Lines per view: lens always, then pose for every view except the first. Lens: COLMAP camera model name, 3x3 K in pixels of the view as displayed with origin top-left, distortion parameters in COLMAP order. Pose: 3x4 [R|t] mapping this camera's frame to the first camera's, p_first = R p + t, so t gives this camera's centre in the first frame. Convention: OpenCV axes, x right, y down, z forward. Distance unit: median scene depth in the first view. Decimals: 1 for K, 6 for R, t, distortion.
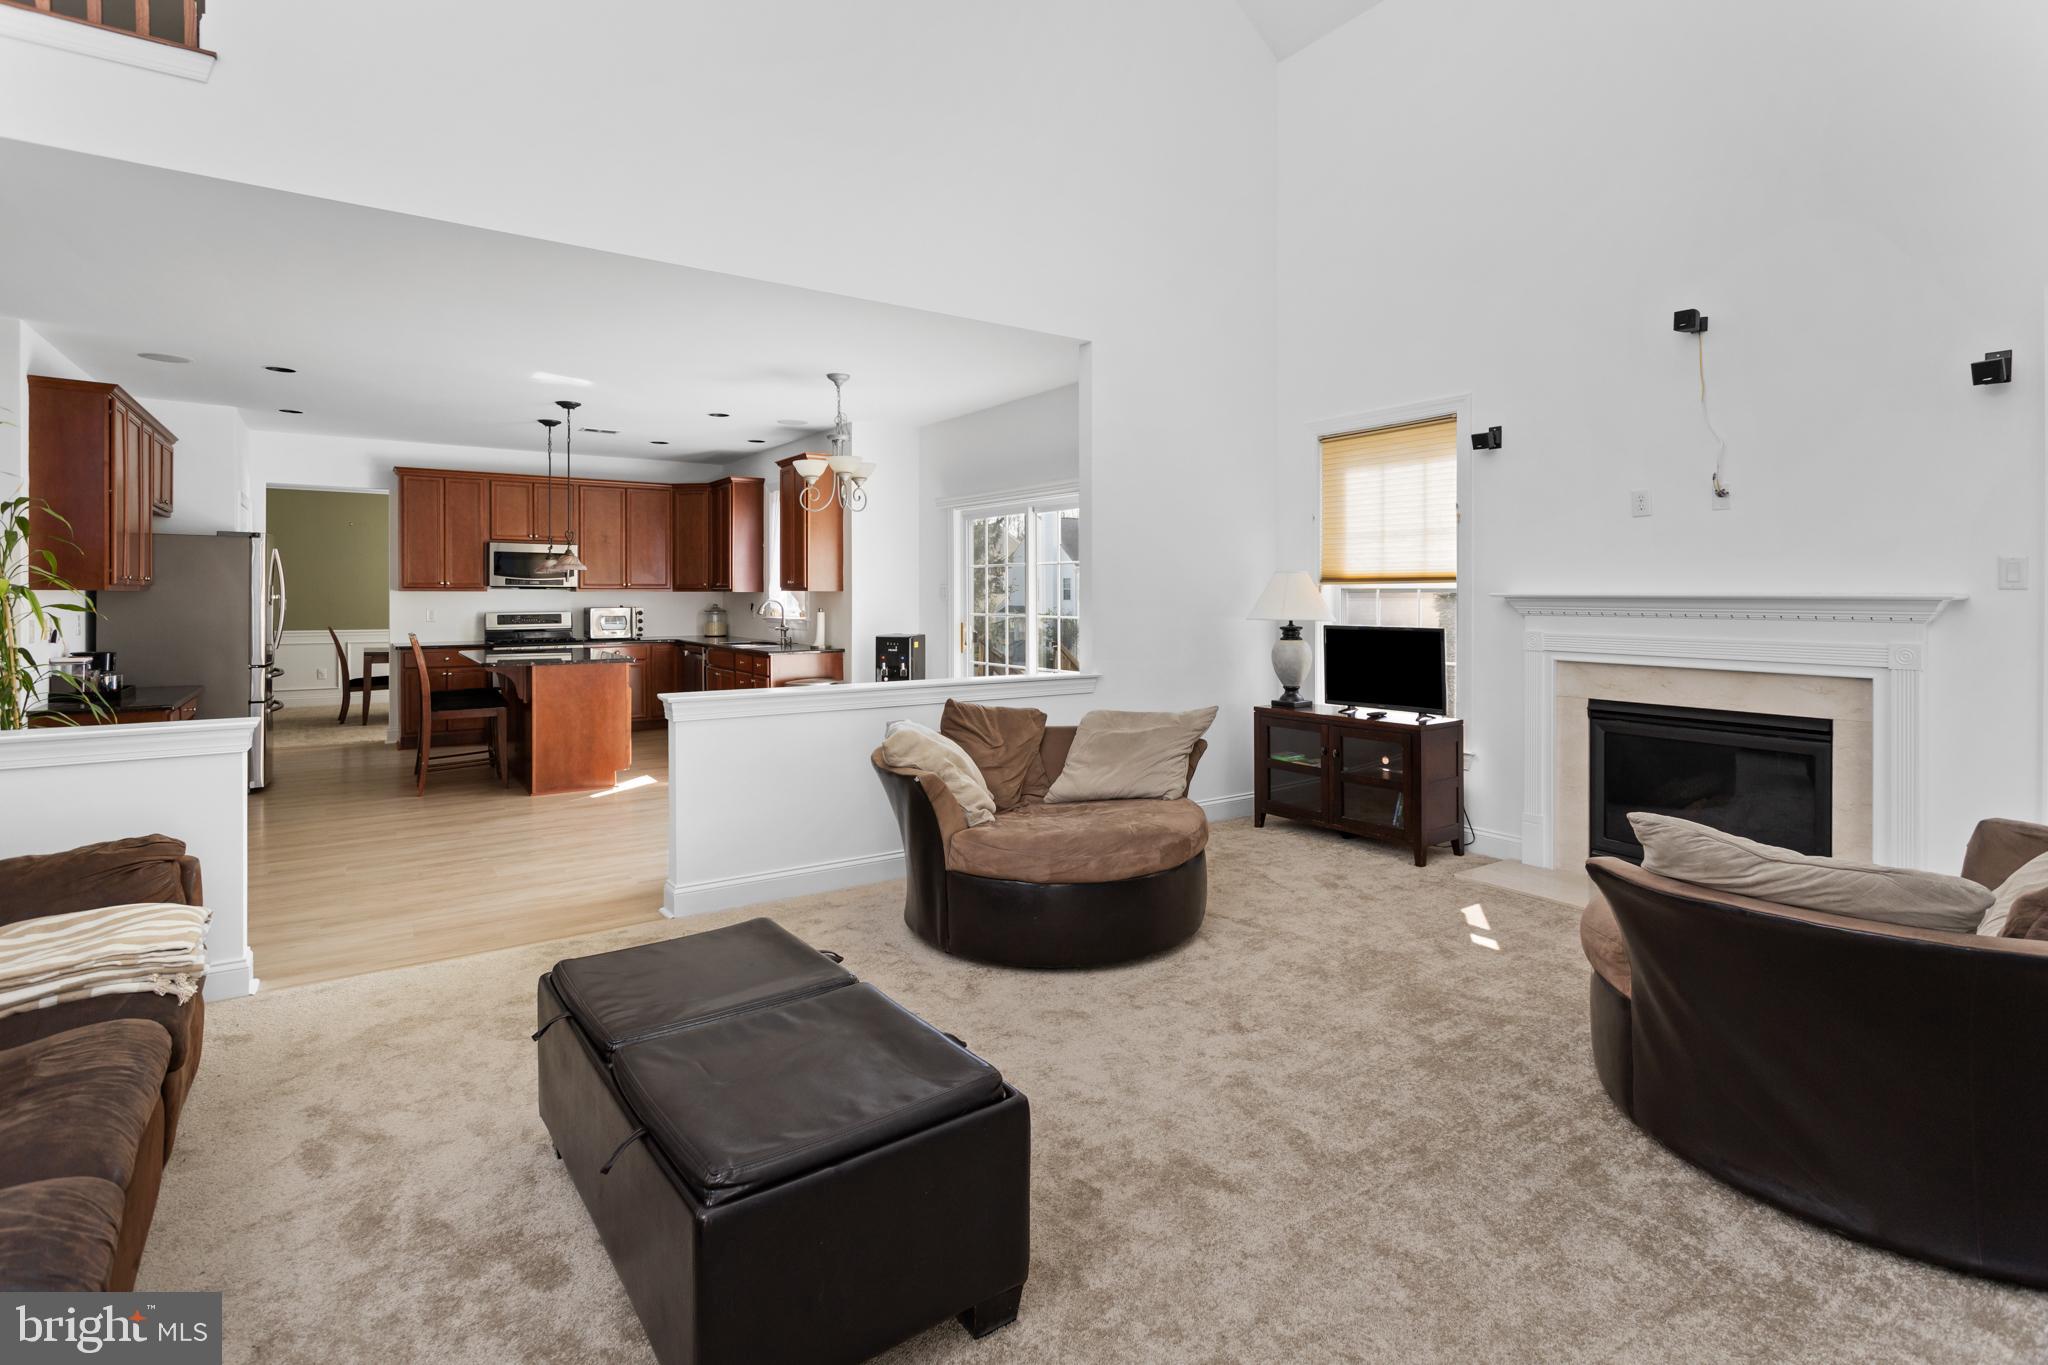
lens RADIAL K [[985.3, 0, 1033.9], [0, 985.3, 591.3], [0, 0, 1]] dist [-0.006771, 0.004405]
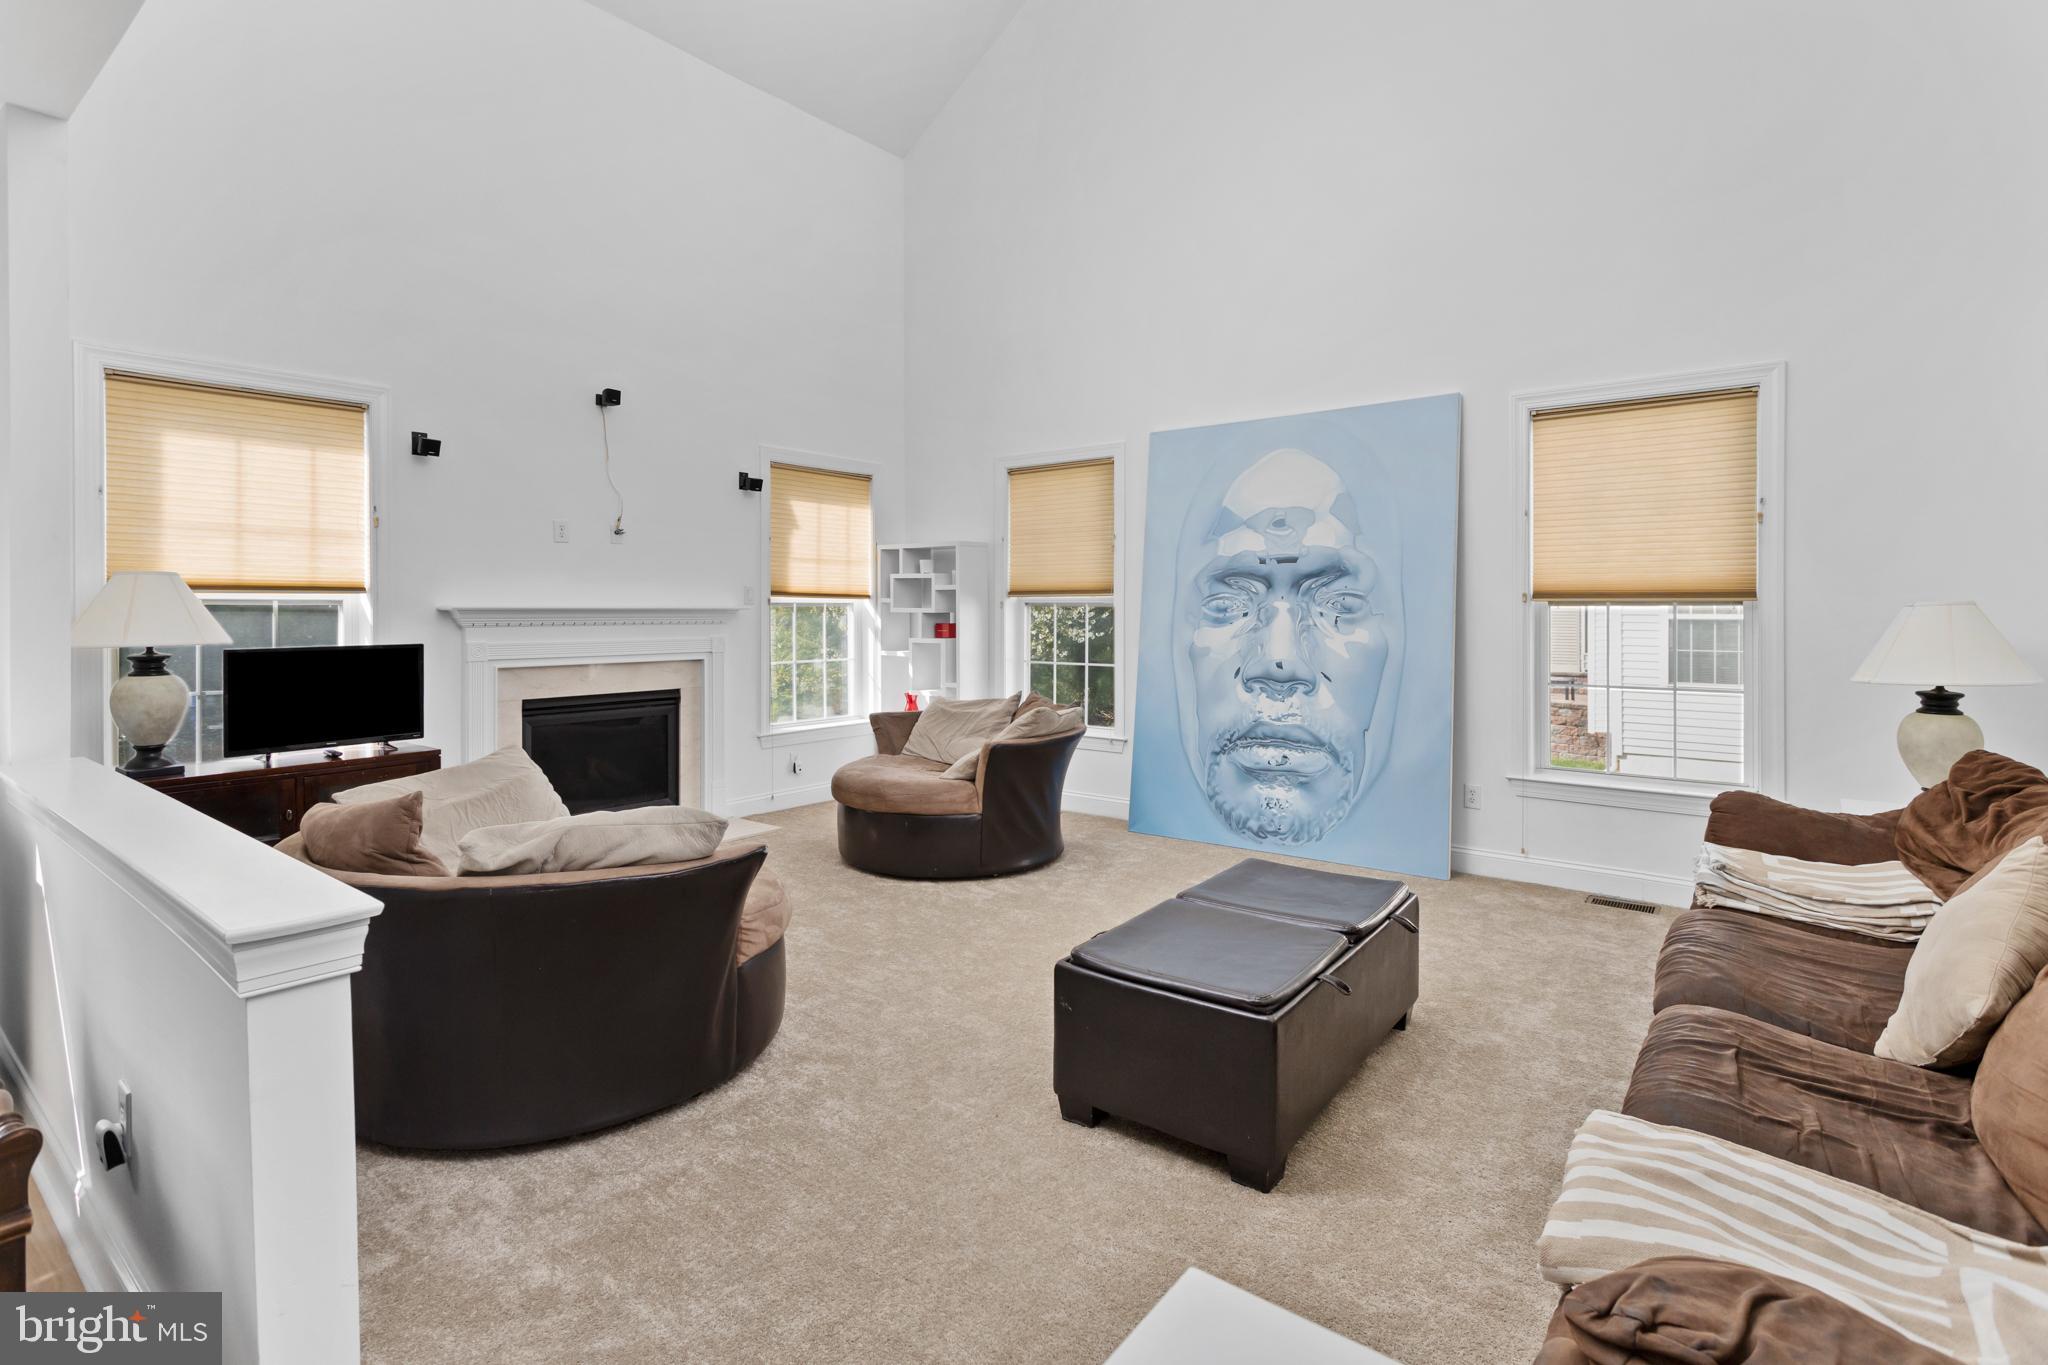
lens RADIAL K [[985.3, 0, 1004.3], [0, 985.3, 617.1], [0, 0, 1]] dist [-0.006771, 0.004405]
pose [[-0.268804, -0.007239, 0.963168, -0.543422], [0.000068, 0.999972, 0.007534, 0.004868], [-0.963195, 0.002091, -0.268796, 0.633114]]
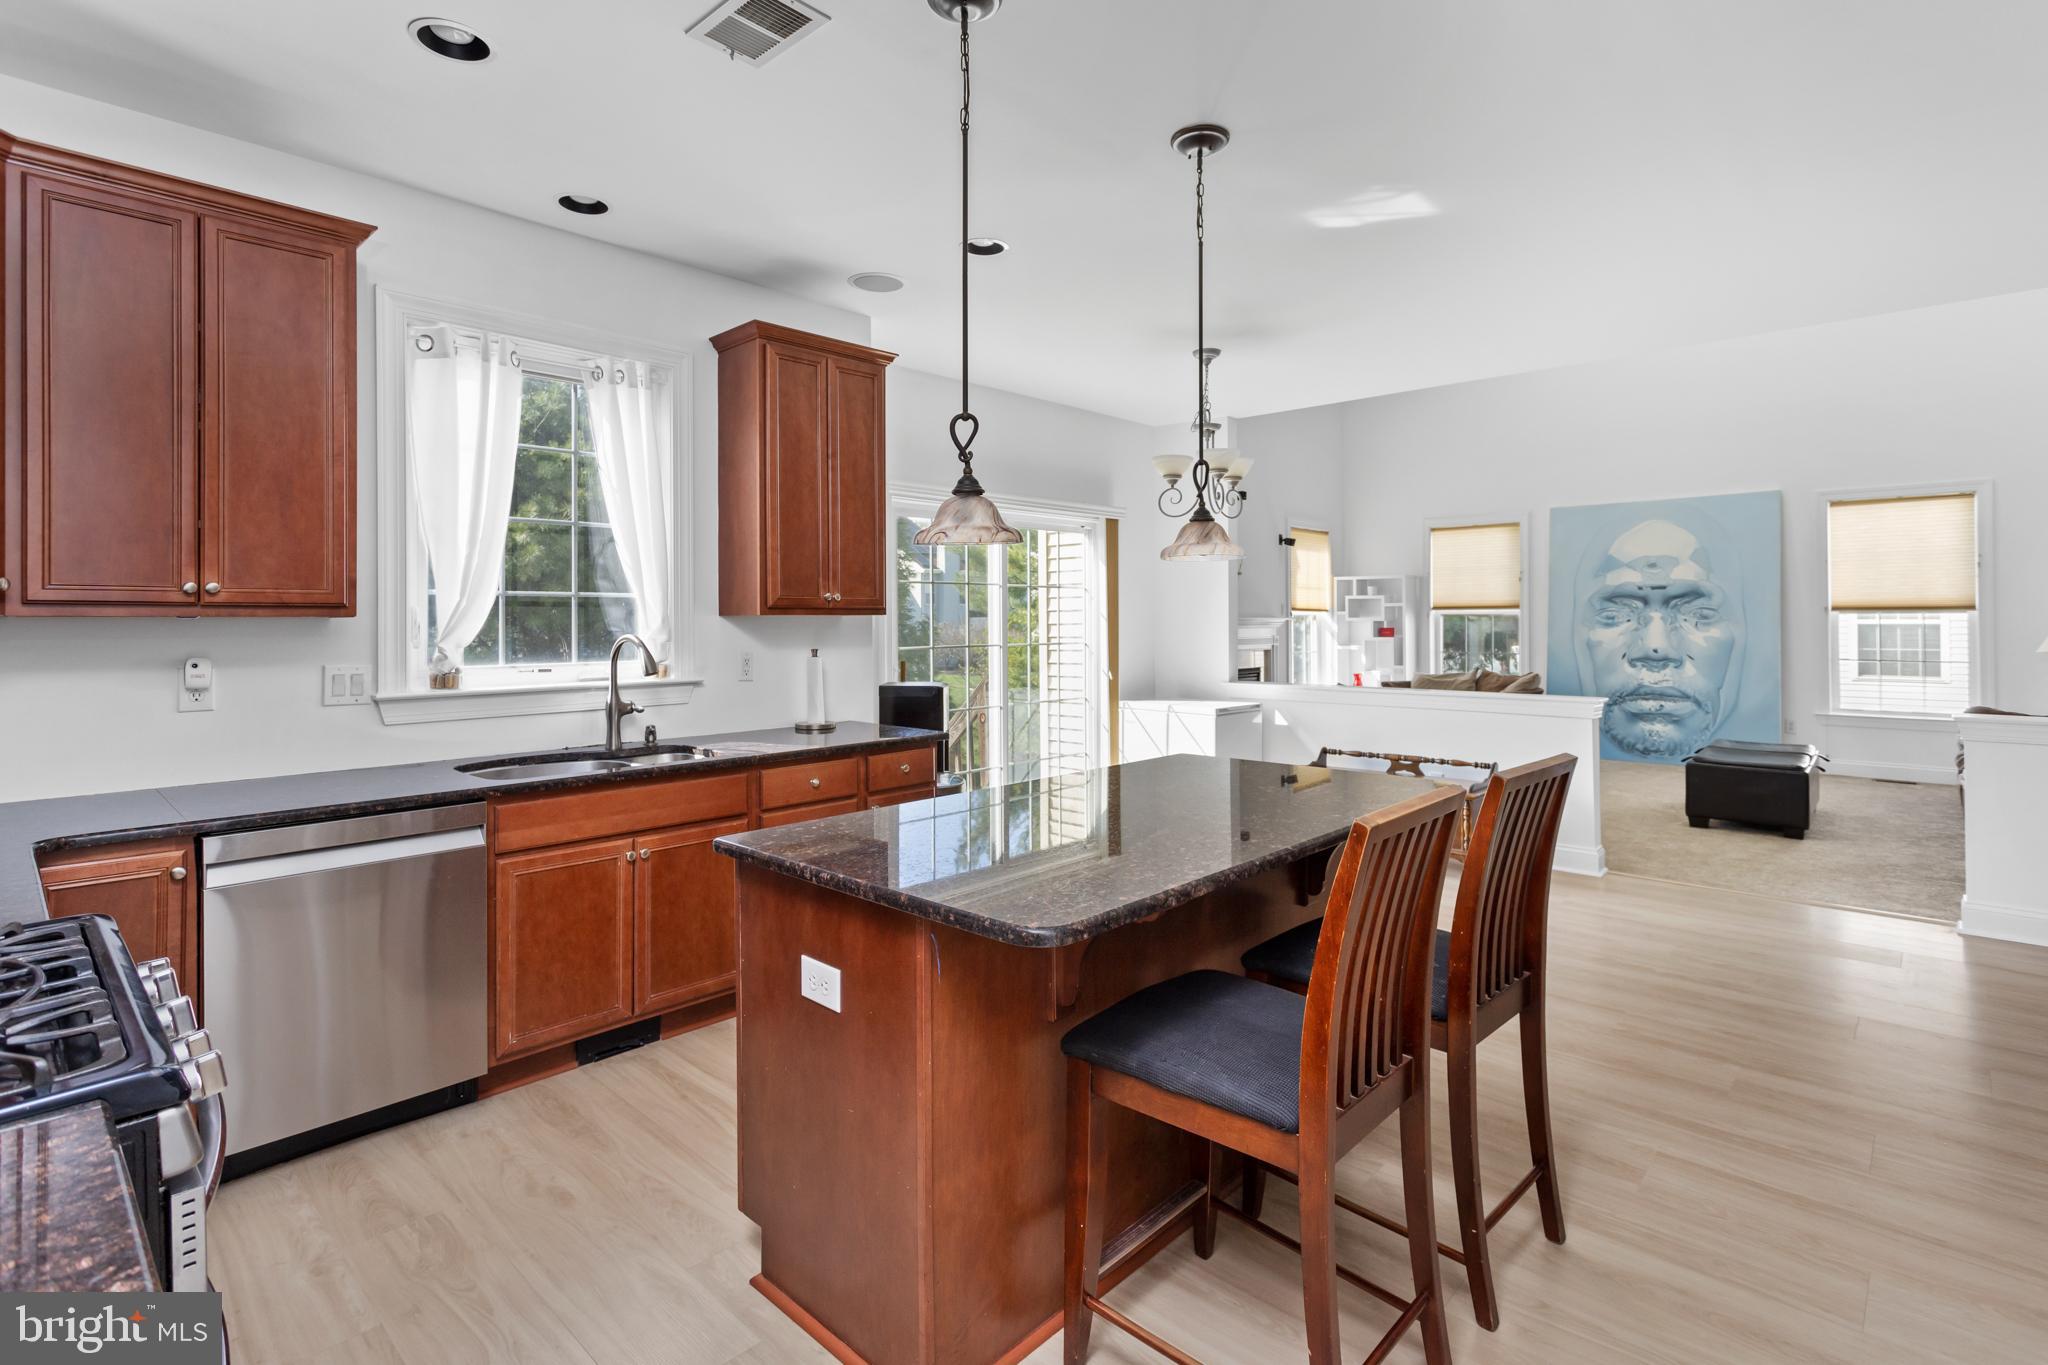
lens RADIAL K [[985.3, 0, 999.1], [0, 985.3, 611.9], [0, 0, 1]] dist [-0.006771, 0.004405]
pose [[-0.180097, 0.010294, 0.983595, -1.052280], [0.005668, 0.999939, -0.009427, 0.004943], [-0.983632, 0.003877, -0.180145, 1.426199]]
